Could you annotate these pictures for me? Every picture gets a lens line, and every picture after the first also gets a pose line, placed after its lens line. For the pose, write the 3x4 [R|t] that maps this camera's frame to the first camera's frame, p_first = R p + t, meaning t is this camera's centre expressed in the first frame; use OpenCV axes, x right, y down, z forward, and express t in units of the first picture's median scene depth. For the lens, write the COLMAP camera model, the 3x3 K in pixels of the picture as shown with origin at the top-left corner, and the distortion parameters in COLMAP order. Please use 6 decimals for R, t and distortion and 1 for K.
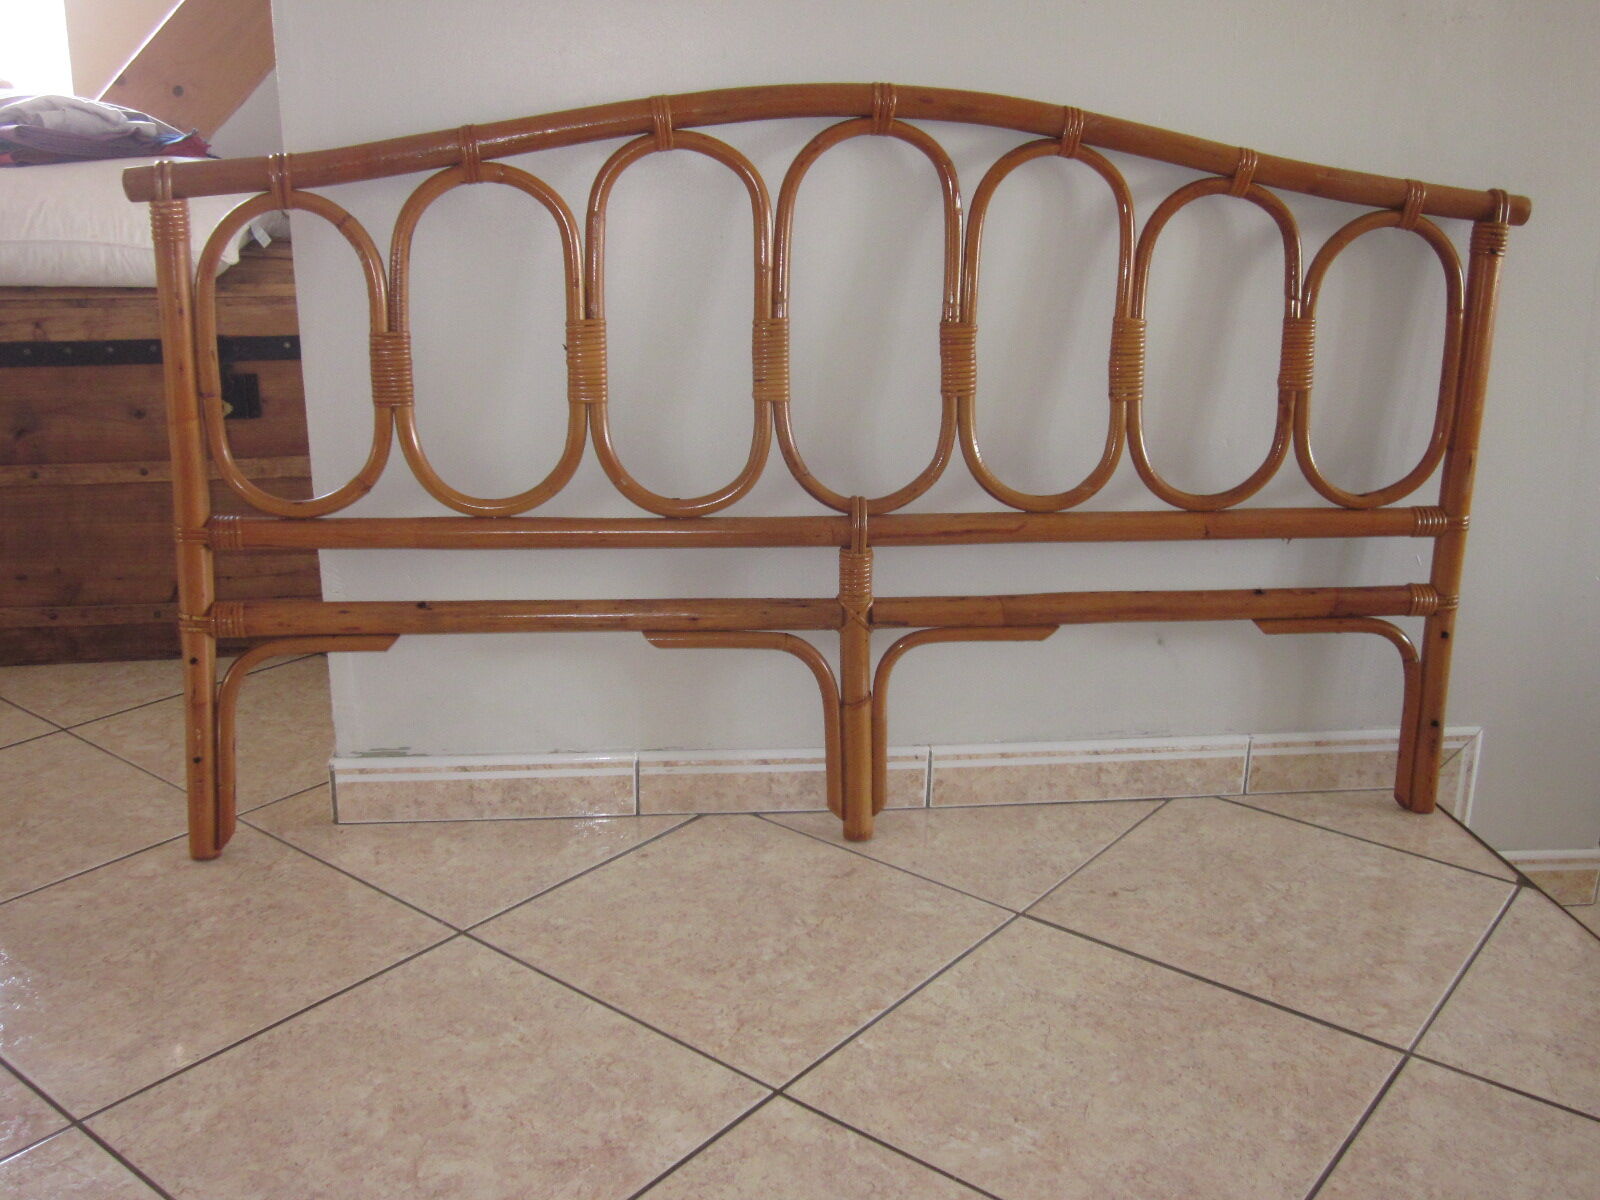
lens RADIAL K [[1488.9, 0, 788.9], [0, 1488.9, 605.5], [0, 0, 1]] dist [-0.061626, 0.000000]
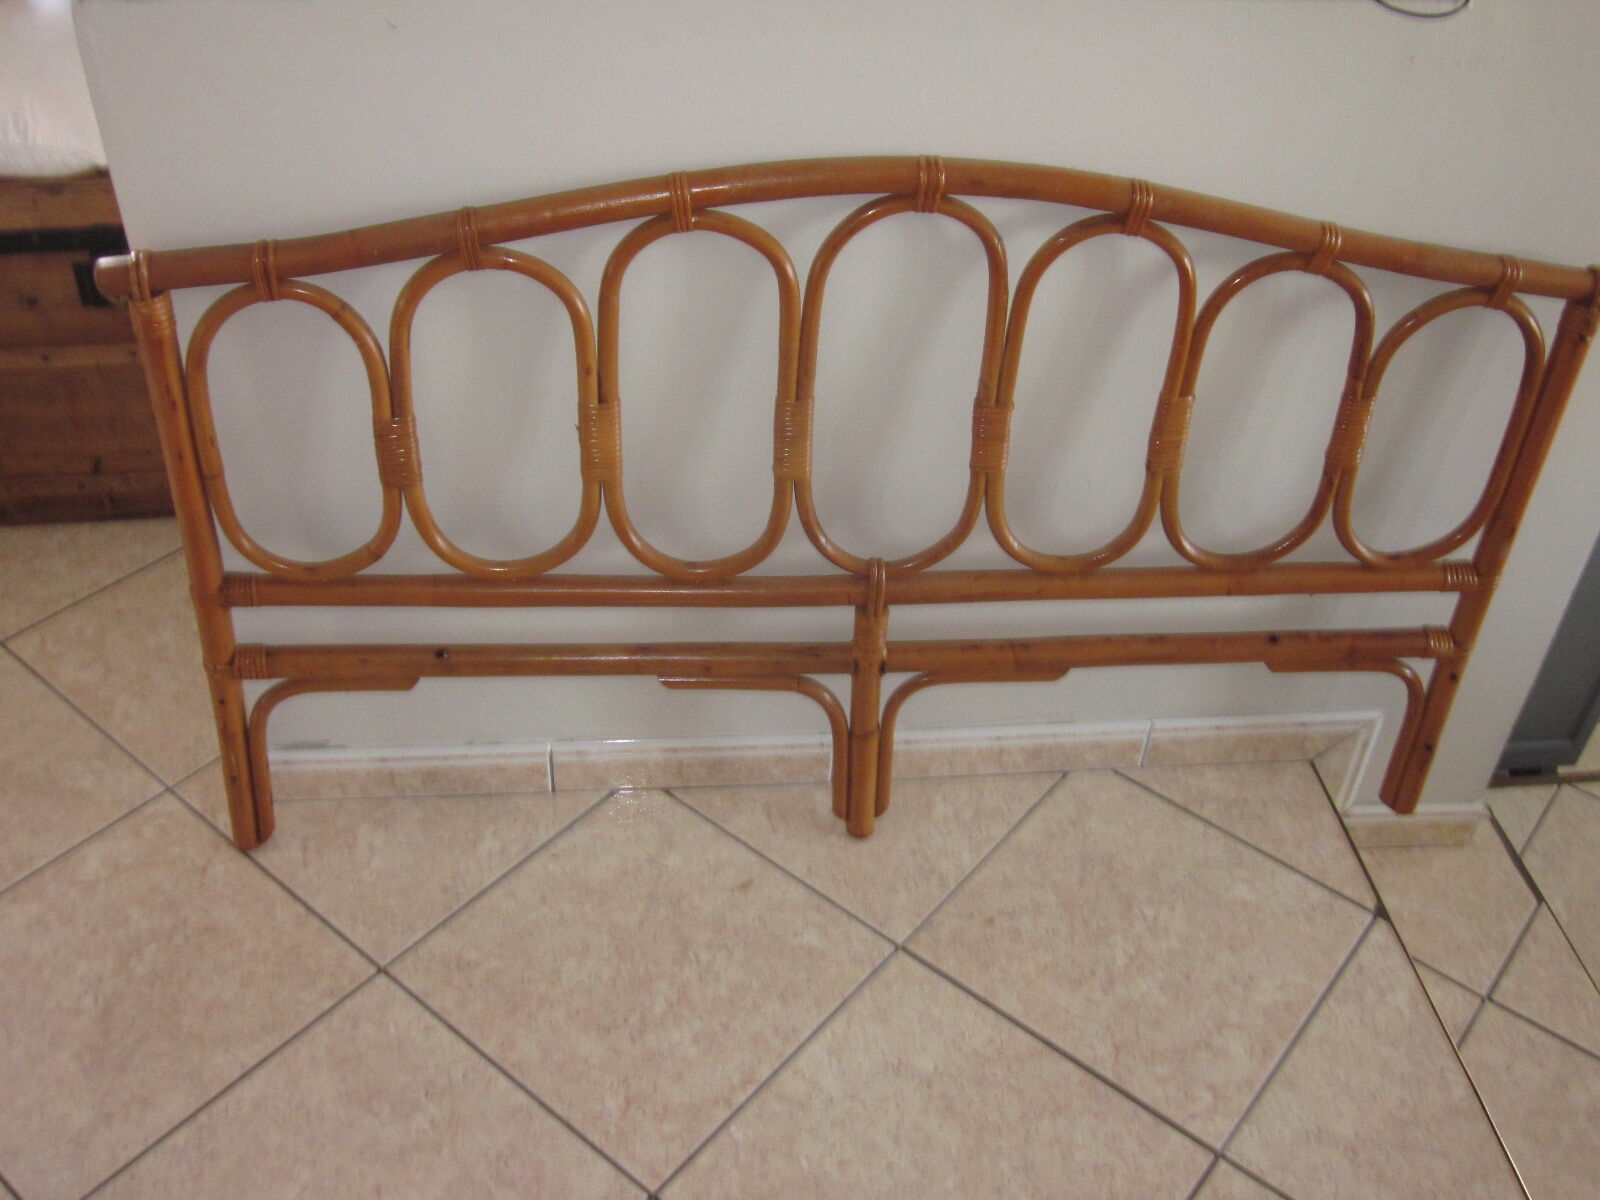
lens RADIAL K [[1488.9, 0, 784.8], [0, 1488.9, 596.8], [0, 0, 1]] dist [-0.061626, 0.000000]
pose [[0.999446, 0.033253, 0.001109, 0.063782], [-0.031384, 0.931160, 0.363258, -0.426383], [0.011047, -0.363092, 0.931688, 0.085967]]
